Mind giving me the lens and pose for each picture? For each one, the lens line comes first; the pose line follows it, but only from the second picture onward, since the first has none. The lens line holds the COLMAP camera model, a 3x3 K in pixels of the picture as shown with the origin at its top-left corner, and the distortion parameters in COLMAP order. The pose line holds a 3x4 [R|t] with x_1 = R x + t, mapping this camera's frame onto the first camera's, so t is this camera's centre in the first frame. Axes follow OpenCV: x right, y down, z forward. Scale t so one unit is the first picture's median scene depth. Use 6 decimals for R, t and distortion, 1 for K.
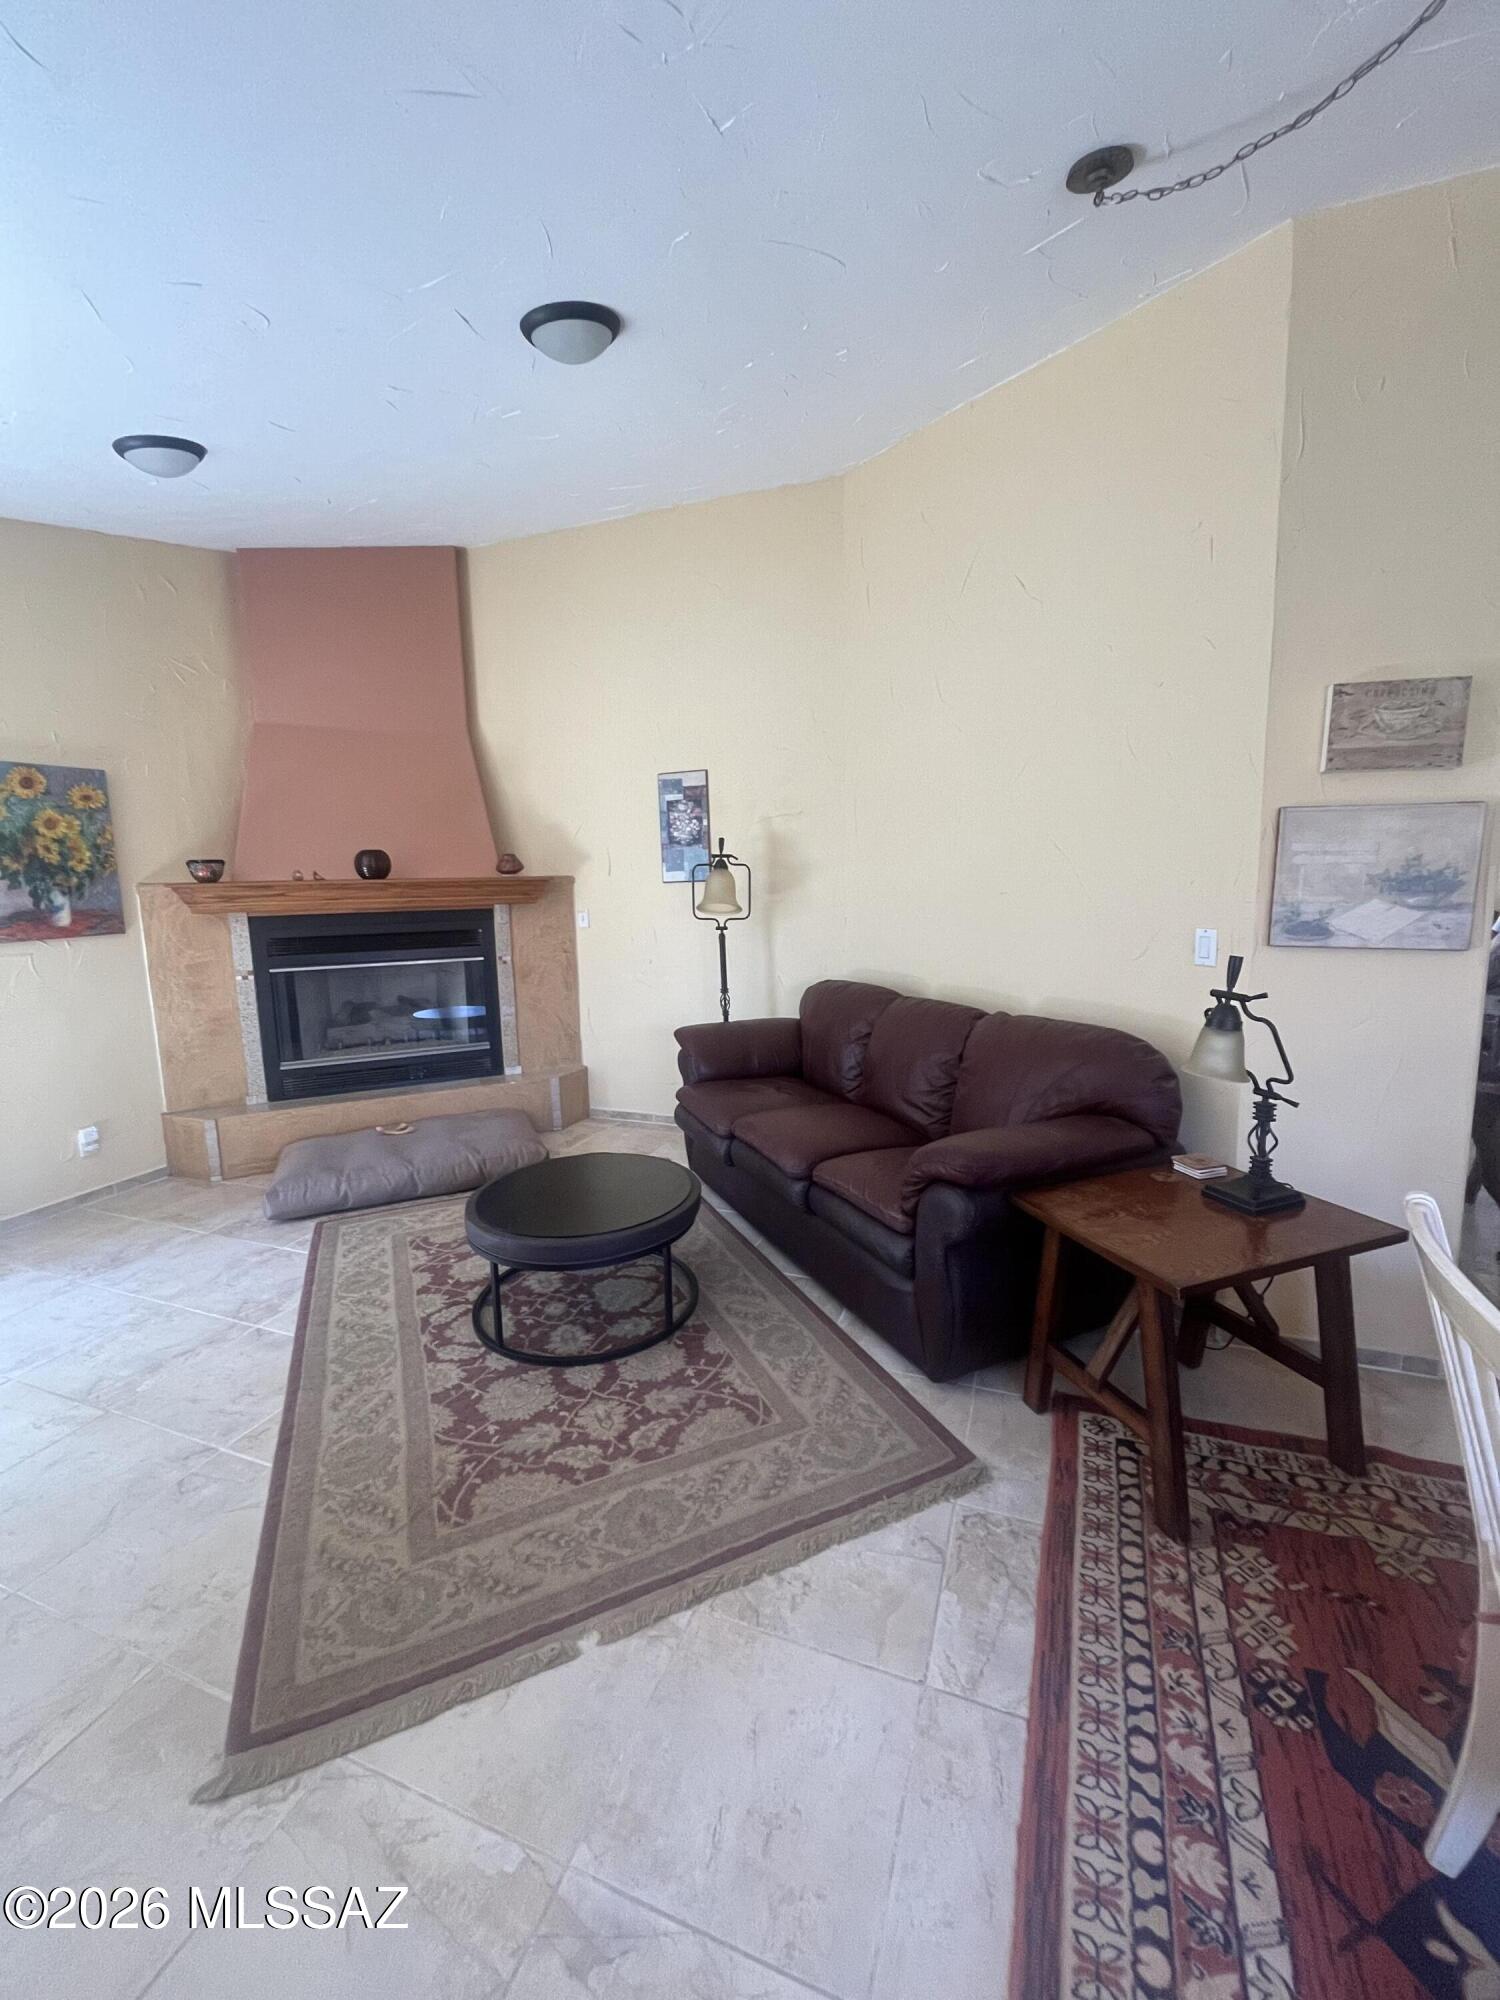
lens RADIAL K [[803.7, 0, 753.3], [0, 803.7, 989.6], [0, 0, 1]] dist [-0.001894, -0.000204]
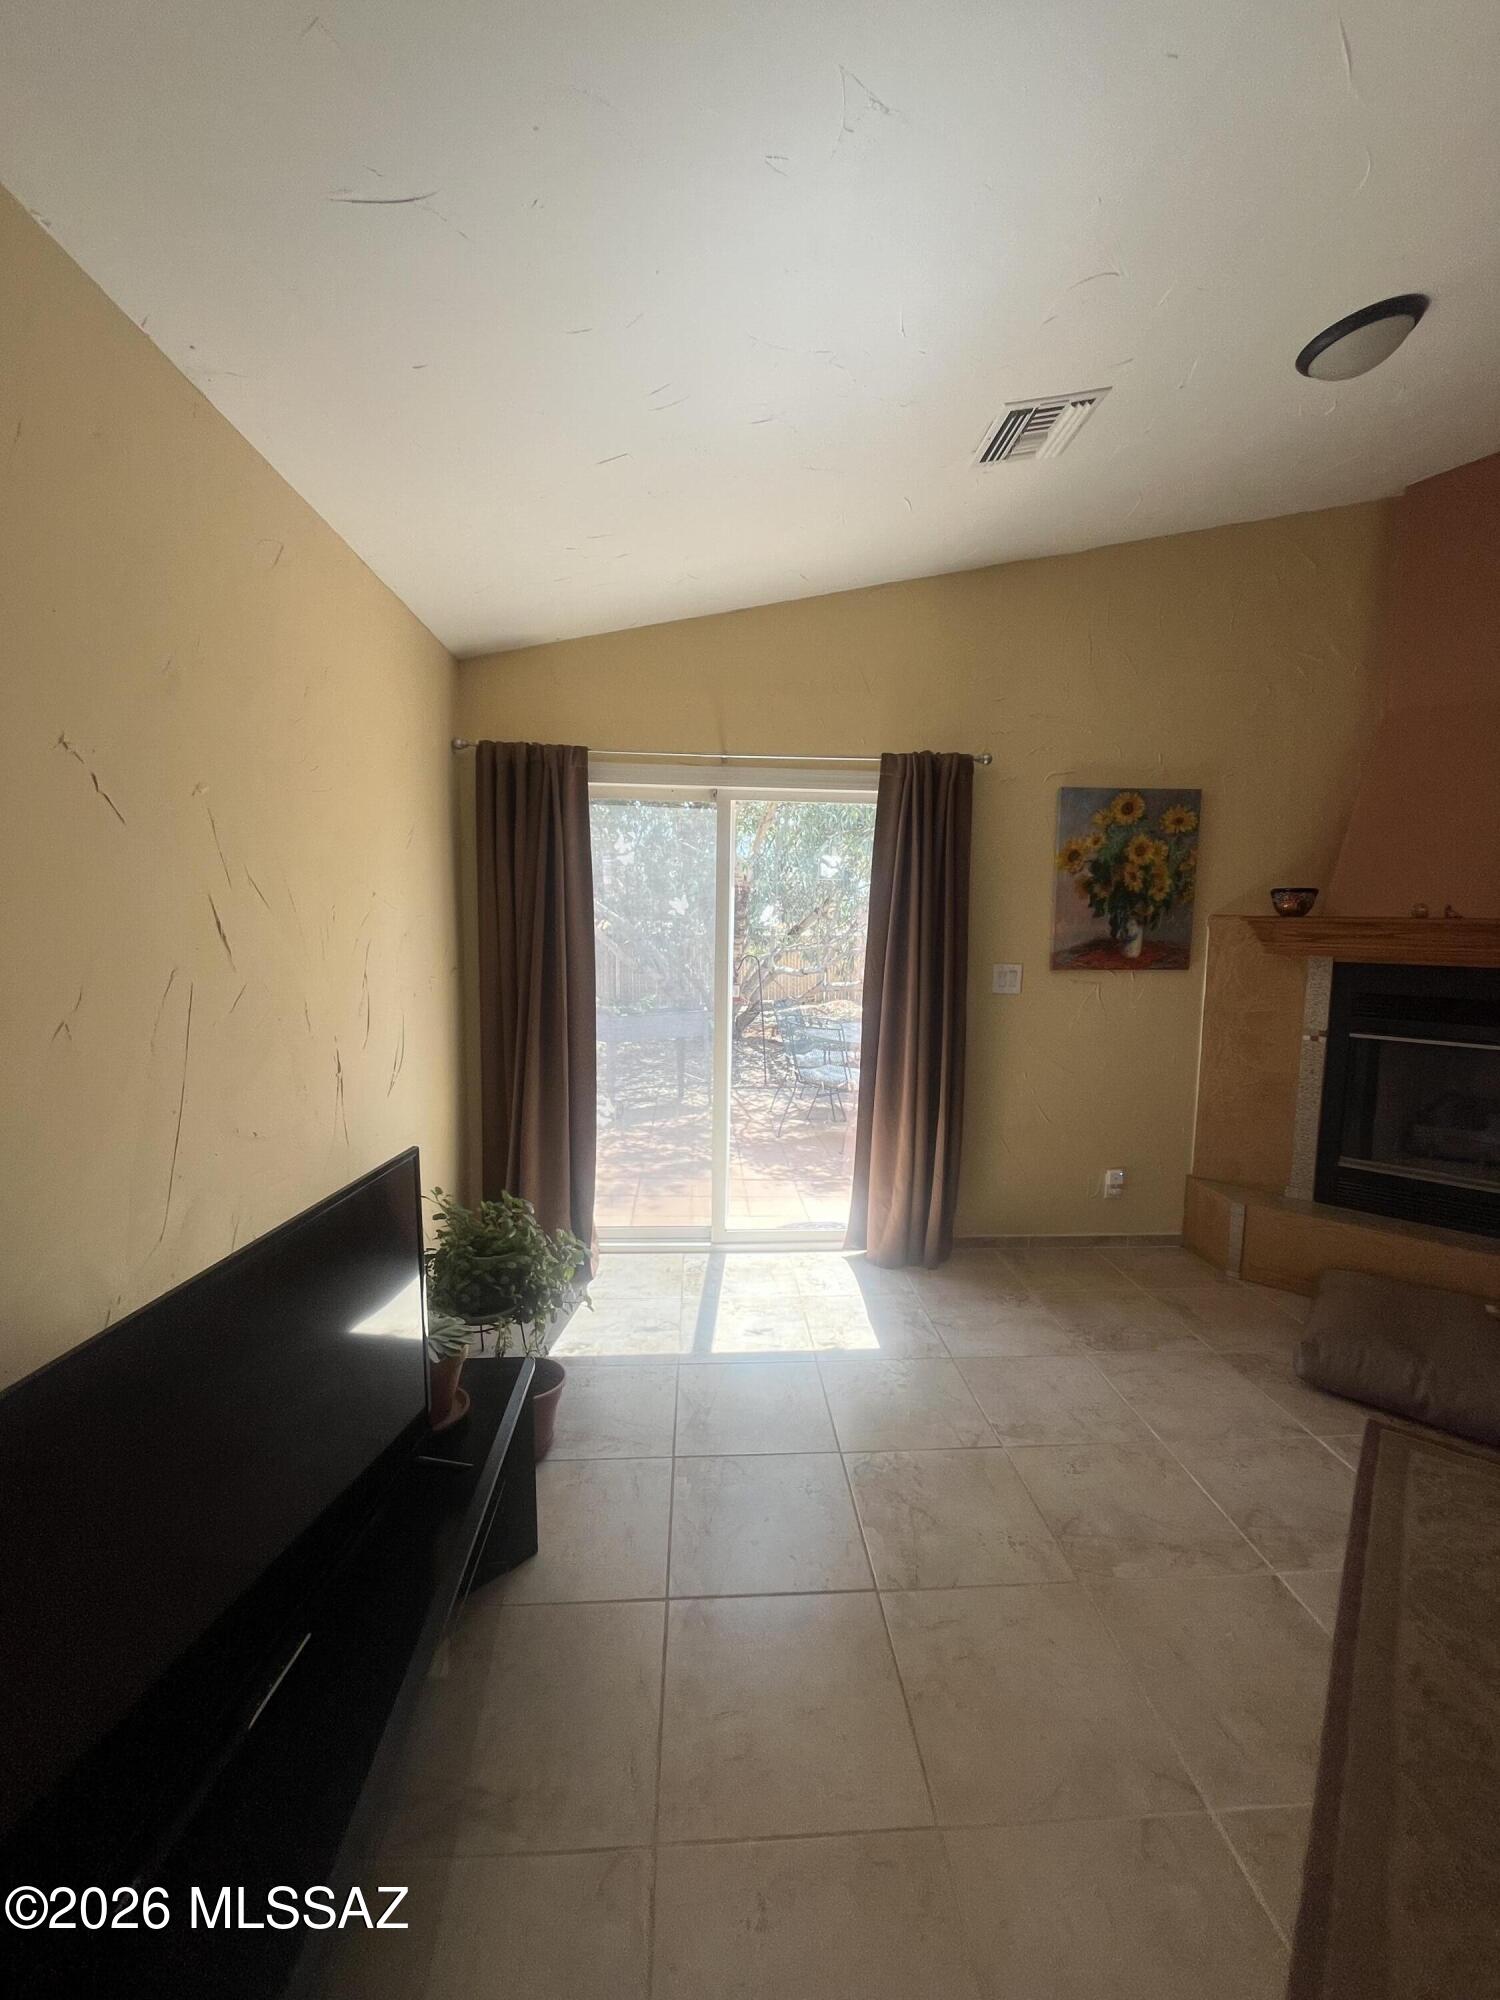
lens RADIAL K [[803.7, 0, 754.1], [0, 803.7, 996.6], [0, 0, 1]] dist [-0.001894, -0.000204]
pose [[0.415104, 0.115957, -0.902354, -0.178939], [-0.153592, 0.986539, 0.056119, -0.017286], [0.896715, 0.115299, 0.427327, 0.193509]]
